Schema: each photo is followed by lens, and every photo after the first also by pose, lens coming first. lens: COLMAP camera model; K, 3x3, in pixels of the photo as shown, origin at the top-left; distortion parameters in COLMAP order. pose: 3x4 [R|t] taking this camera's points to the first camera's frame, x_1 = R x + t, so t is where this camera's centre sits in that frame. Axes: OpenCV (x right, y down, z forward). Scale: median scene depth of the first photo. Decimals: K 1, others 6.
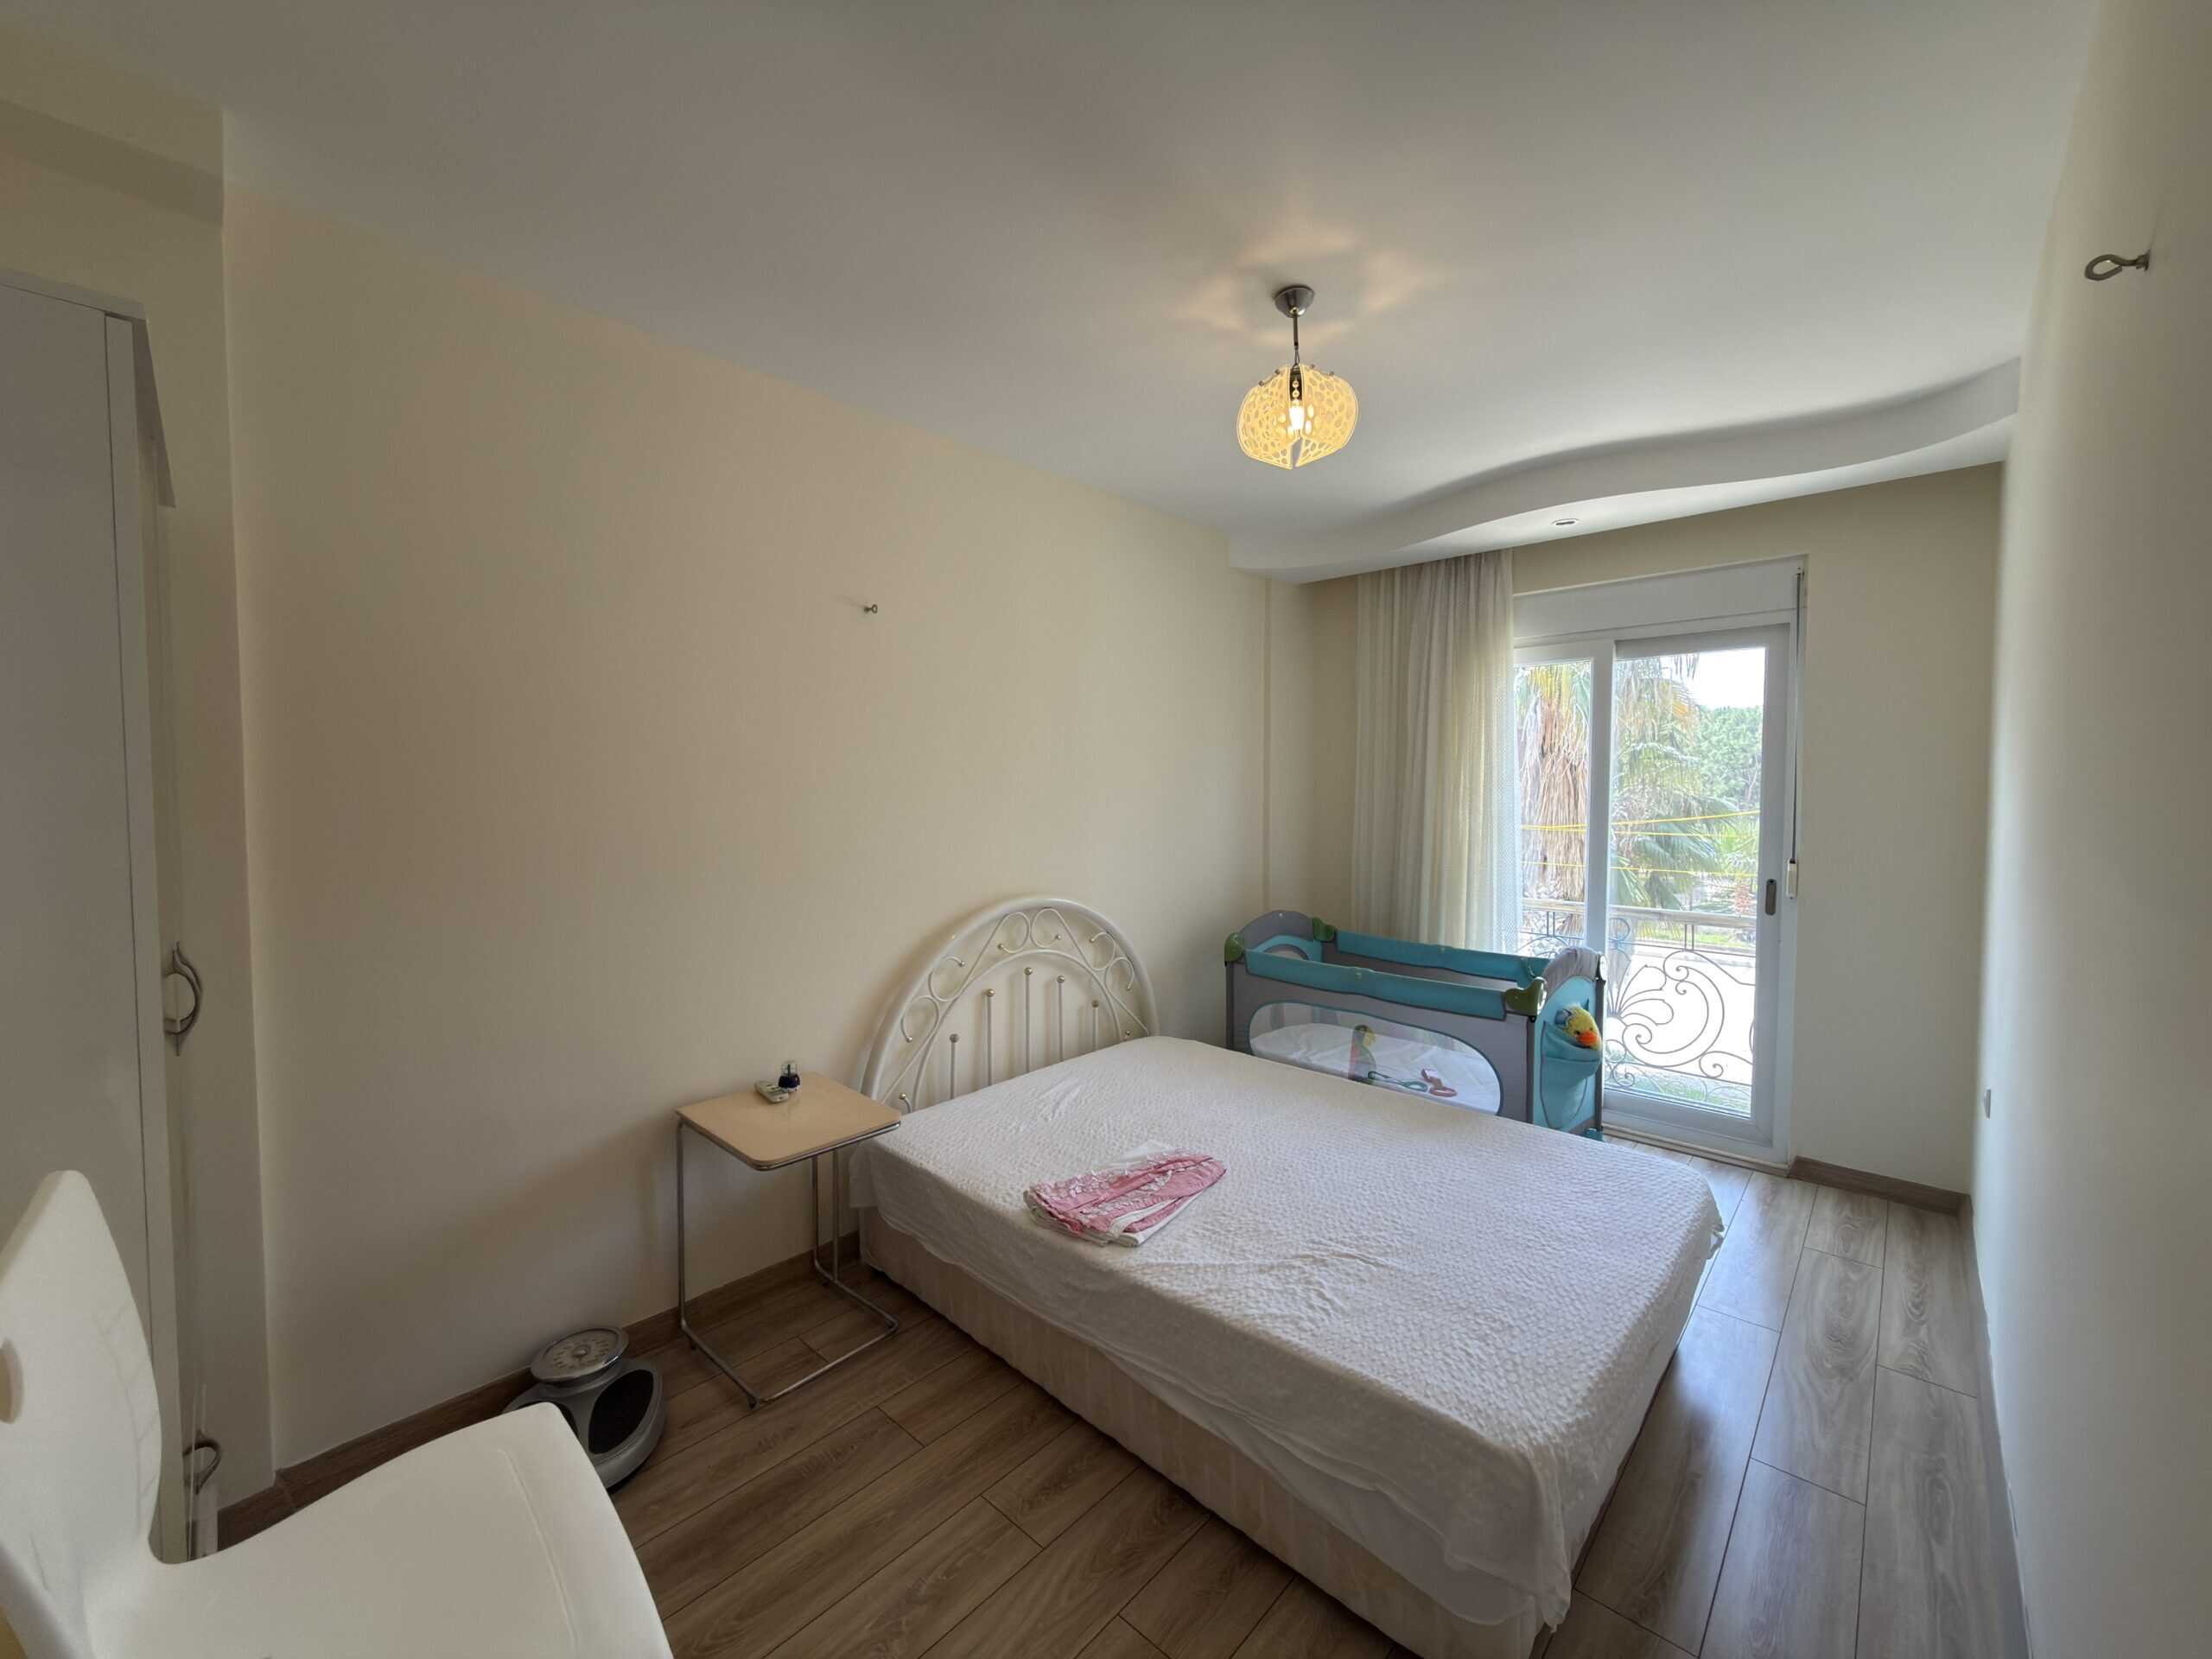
lens RADIAL K [[879.3, 0, 1108.3], [0, 879.3, 828.2], [0, 0, 1]] dist [0.001008, -0.000020]
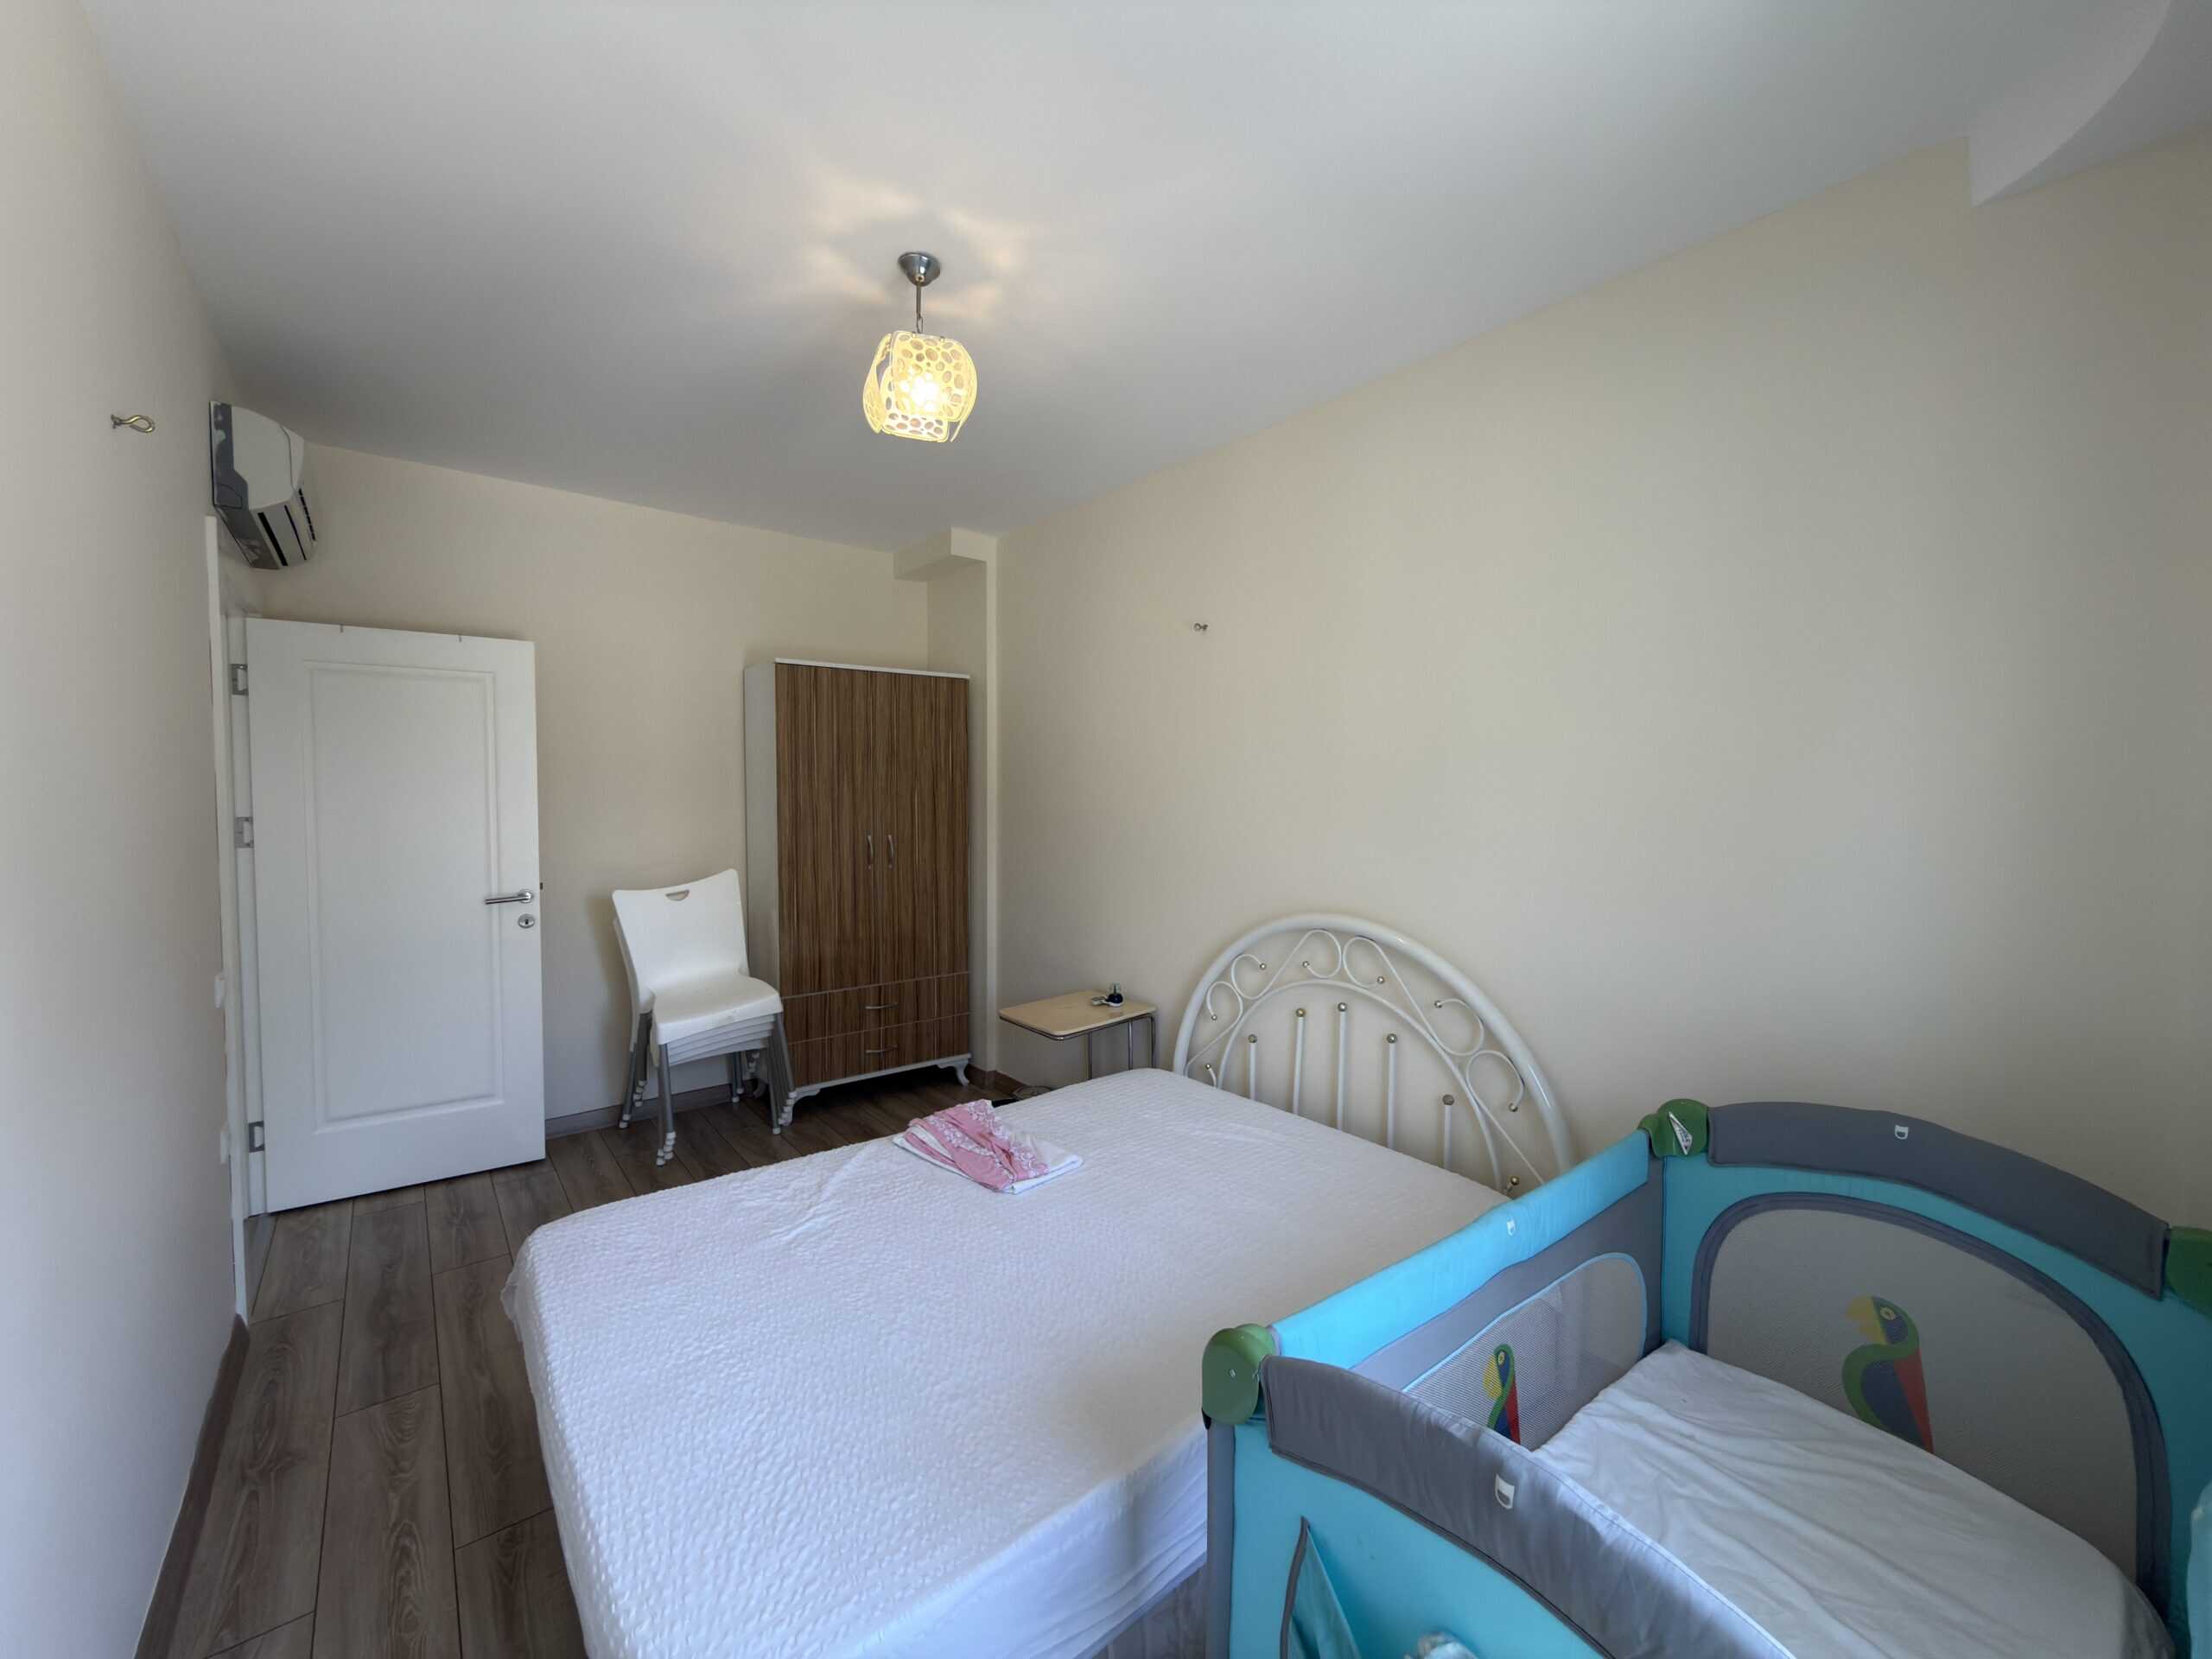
lens RADIAL K [[879.3, 0, 1108.3], [0, 879.3, 828.2], [0, 0, 1]] dist [0.001008, -0.000020]
pose [[-0.142229, 0.039728, -0.989036, 0.880875], [-0.052242, 0.997500, 0.047581, -0.037107], [0.988454, 0.058437, -0.139798, 1.050811]]
